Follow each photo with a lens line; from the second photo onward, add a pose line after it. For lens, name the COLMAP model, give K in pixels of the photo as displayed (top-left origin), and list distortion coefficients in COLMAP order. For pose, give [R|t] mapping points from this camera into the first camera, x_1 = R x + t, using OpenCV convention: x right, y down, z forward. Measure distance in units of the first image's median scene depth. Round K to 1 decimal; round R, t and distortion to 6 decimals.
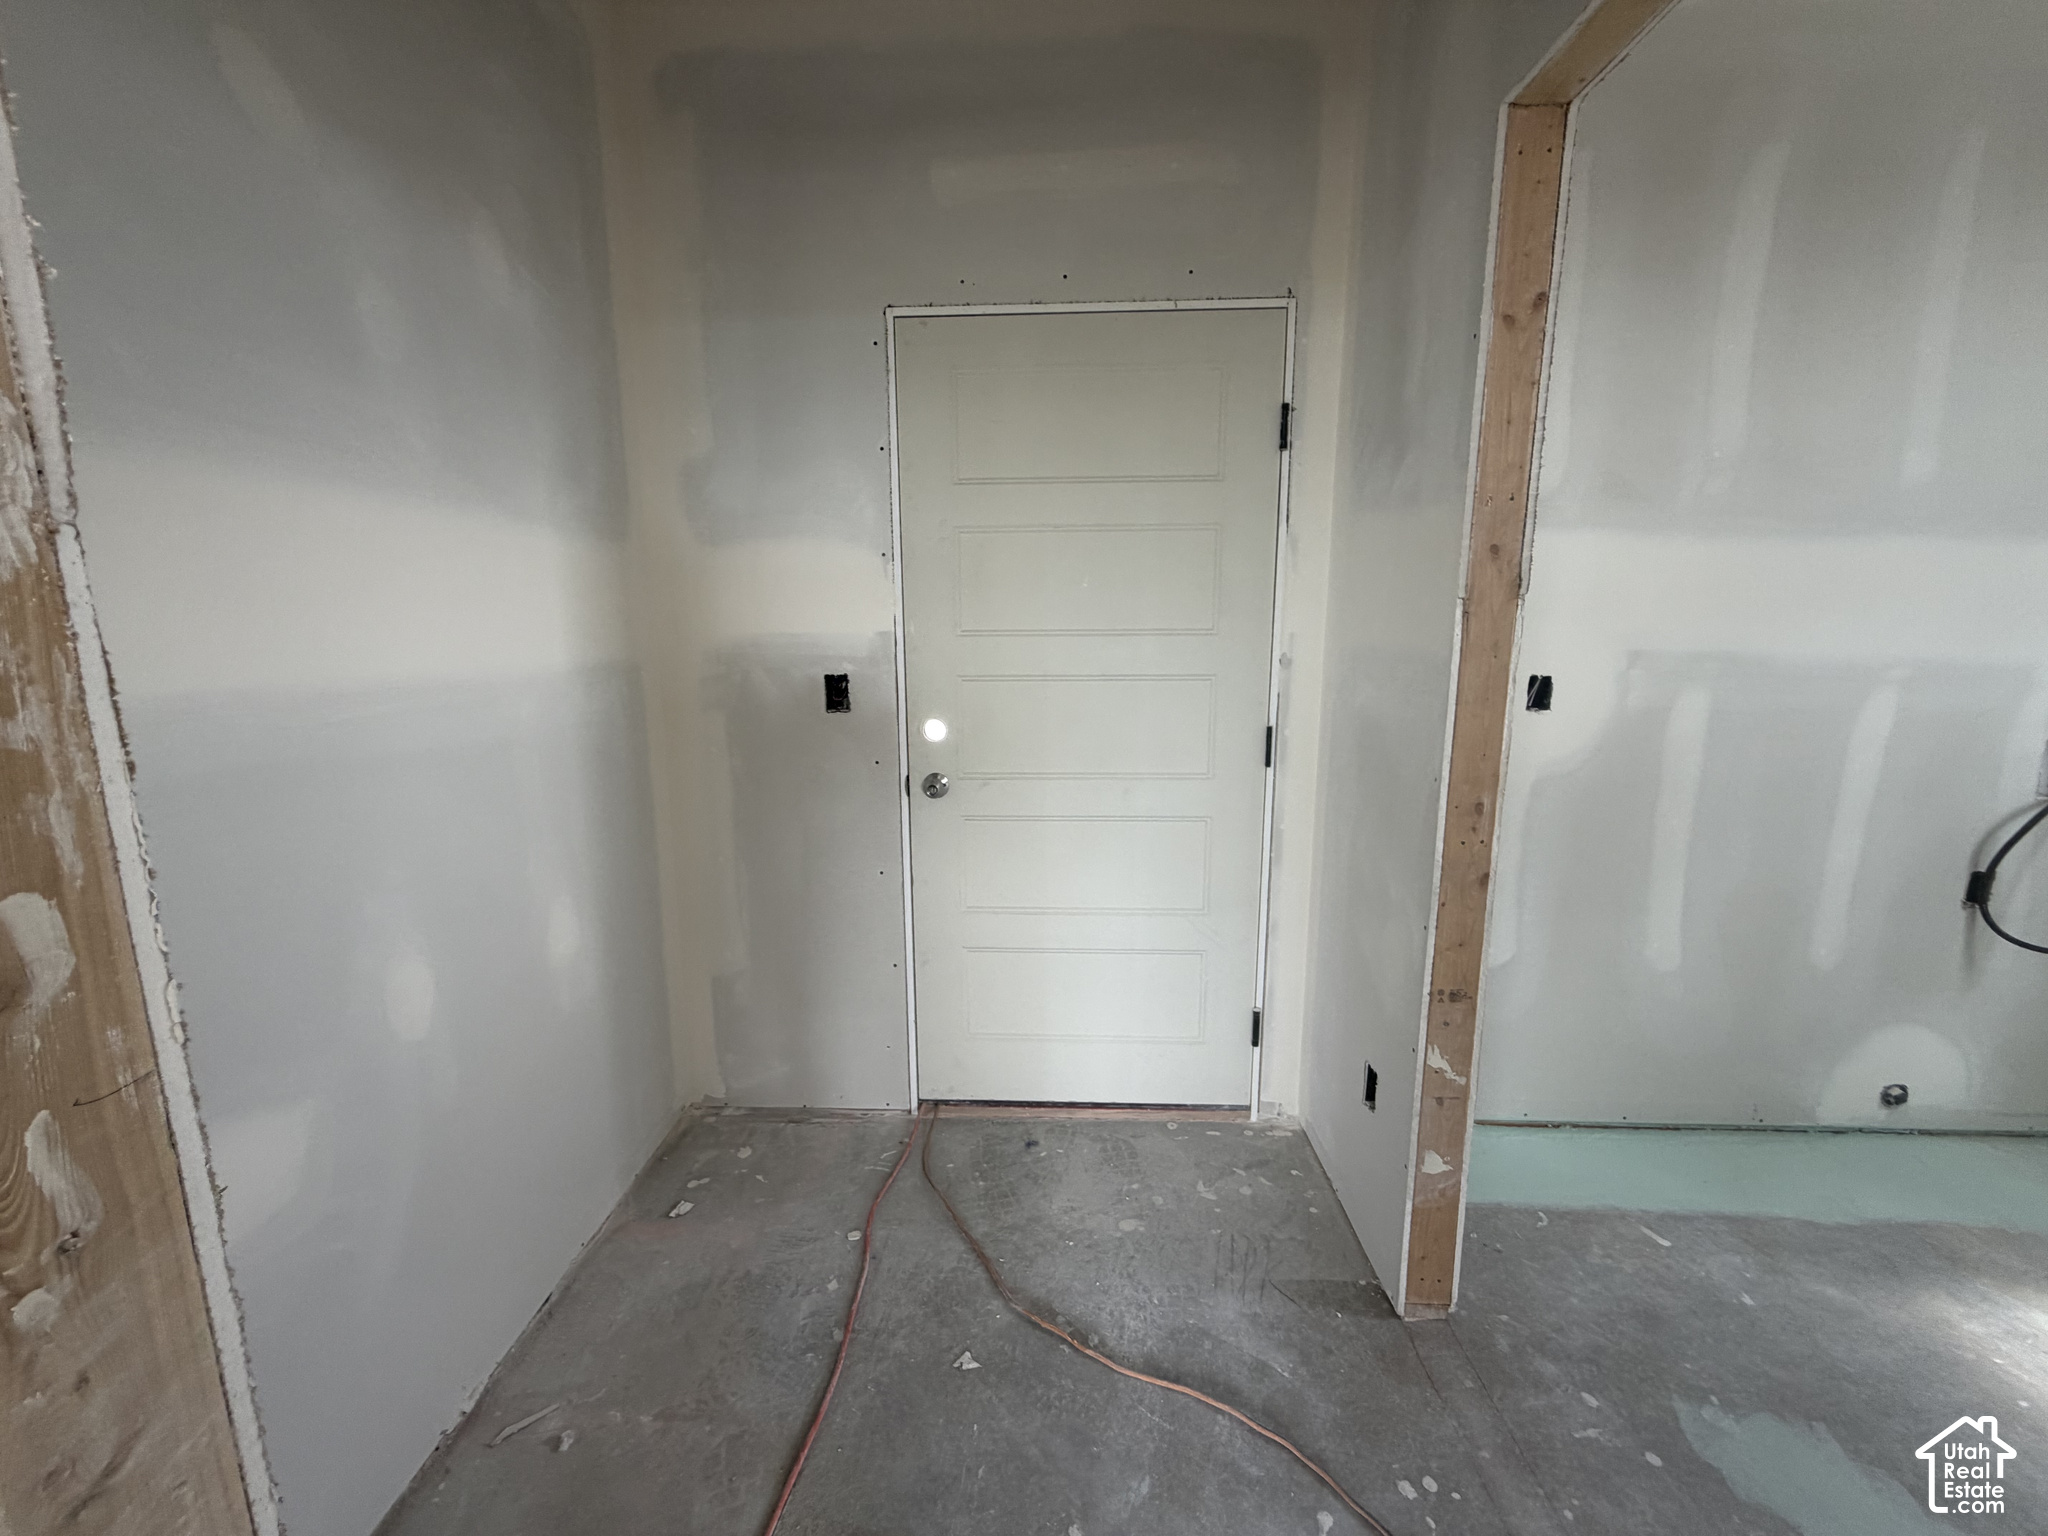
lens RADIAL K [[817.9, 0, 1018.0], [0, 817.9, 769.4], [0, 0, 1]] dist [0.001552, 0.000040]
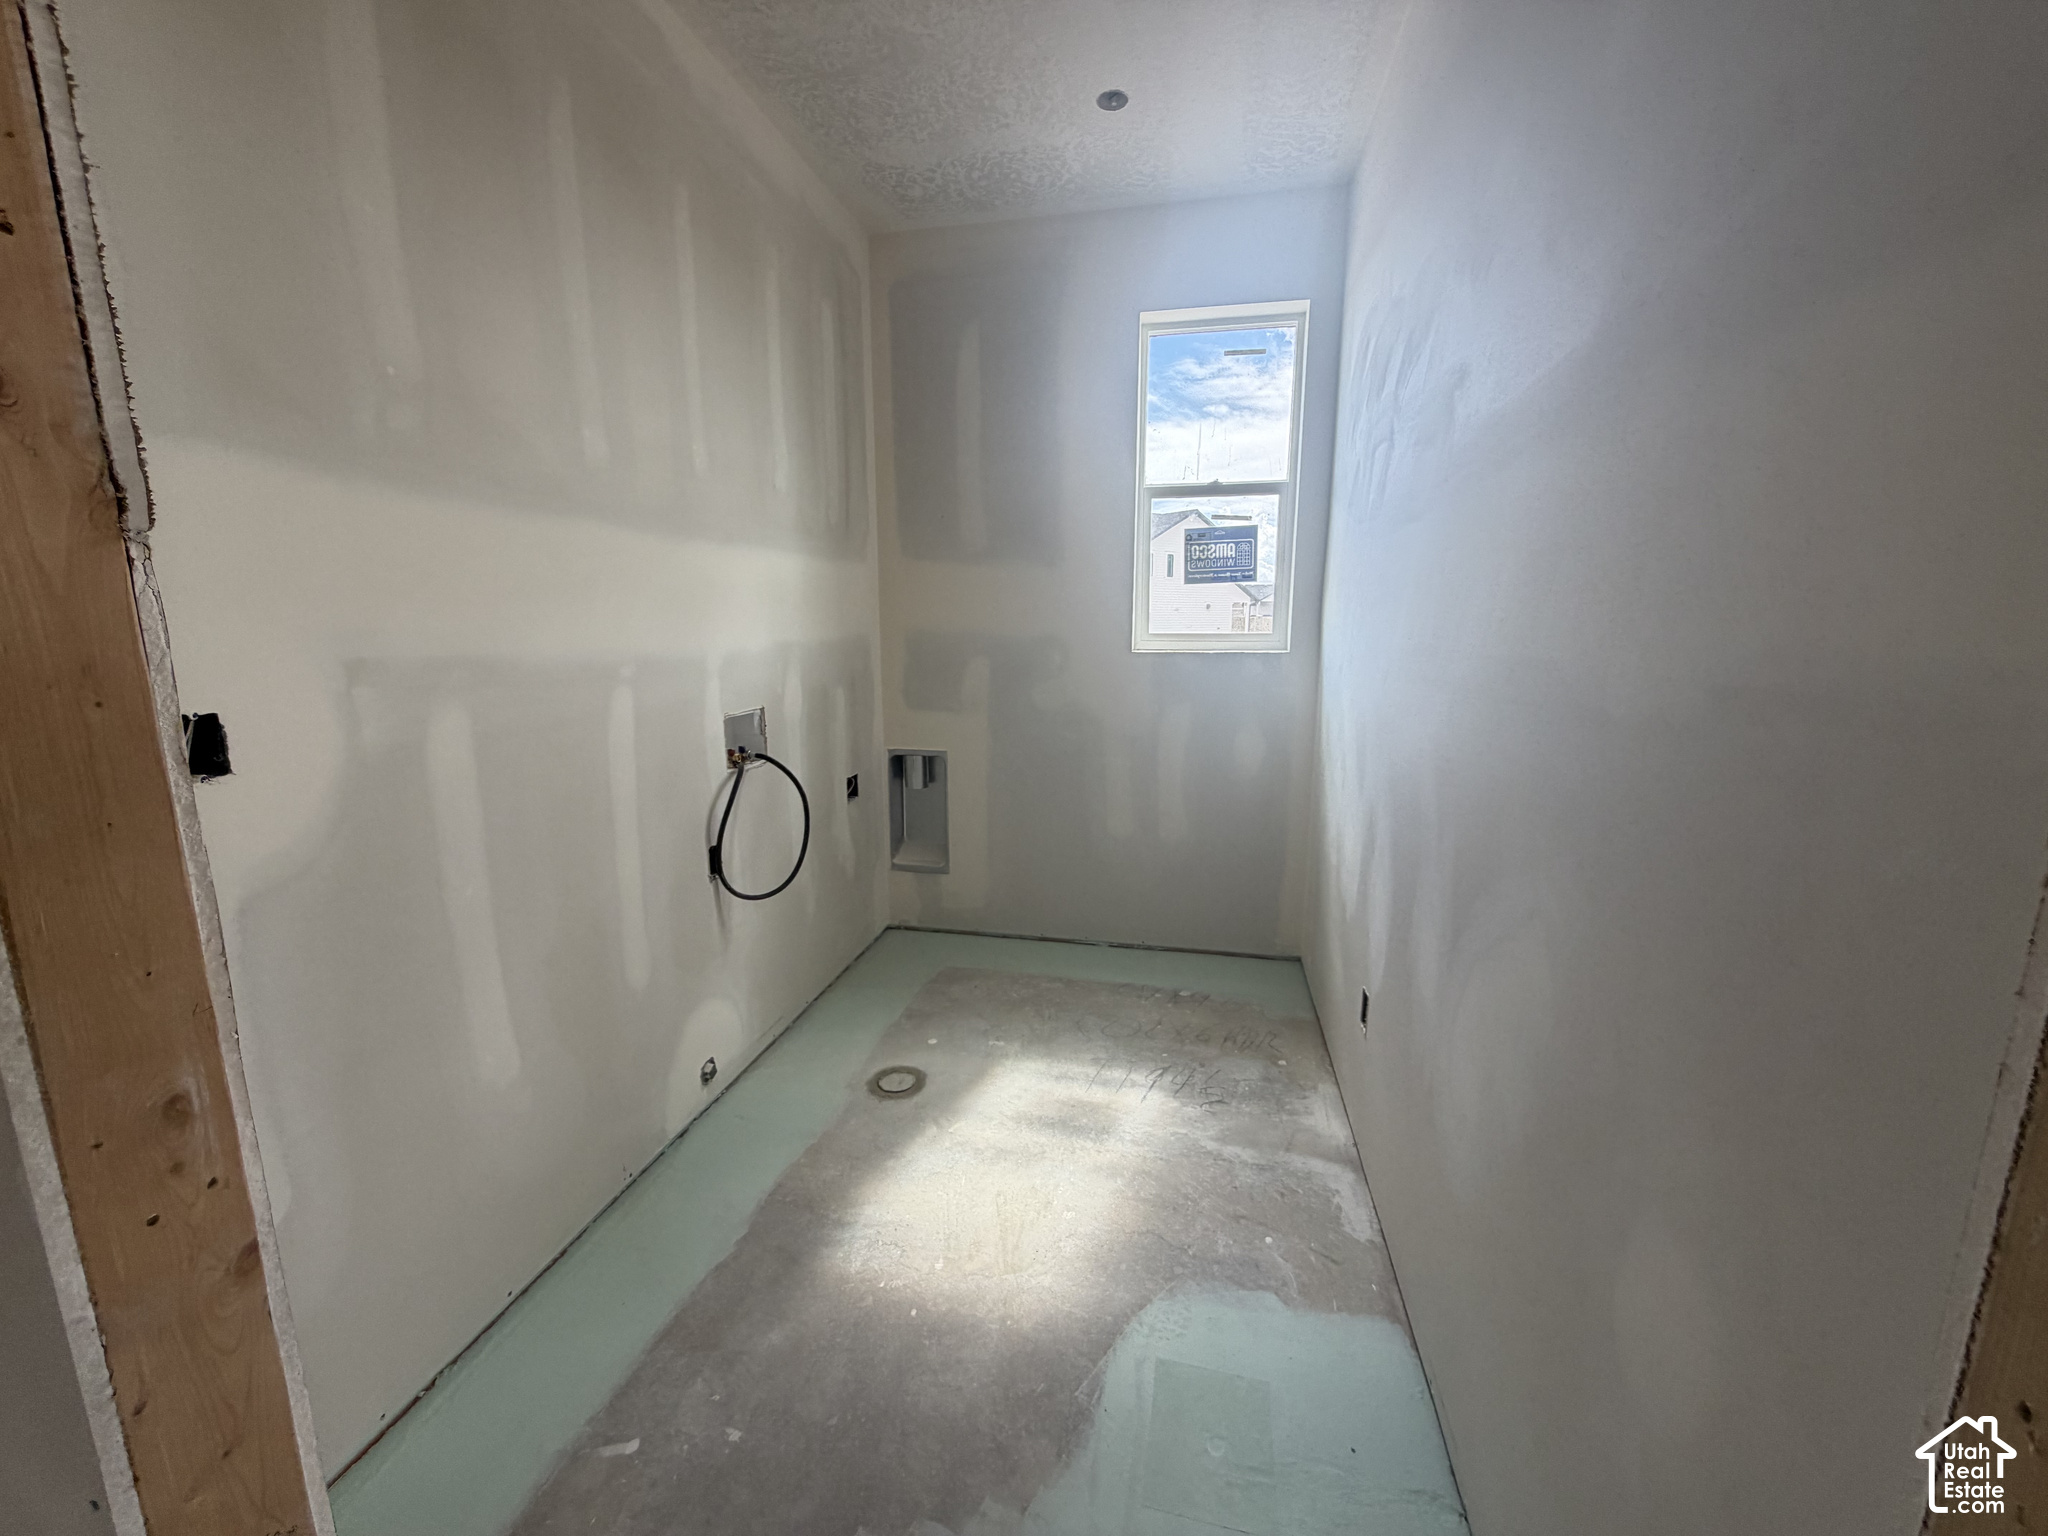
lens RADIAL K [[817.9, 0, 1014.5], [0, 817.9, 765.2], [0, 0, 1]] dist [0.001552, 0.000040]
pose [[0.178037, -0.172776, 0.968737, 0.222454], [0.173351, 0.974575, 0.141958, -0.067949], [-0.968634, 0.142658, 0.203462, 0.398183]]
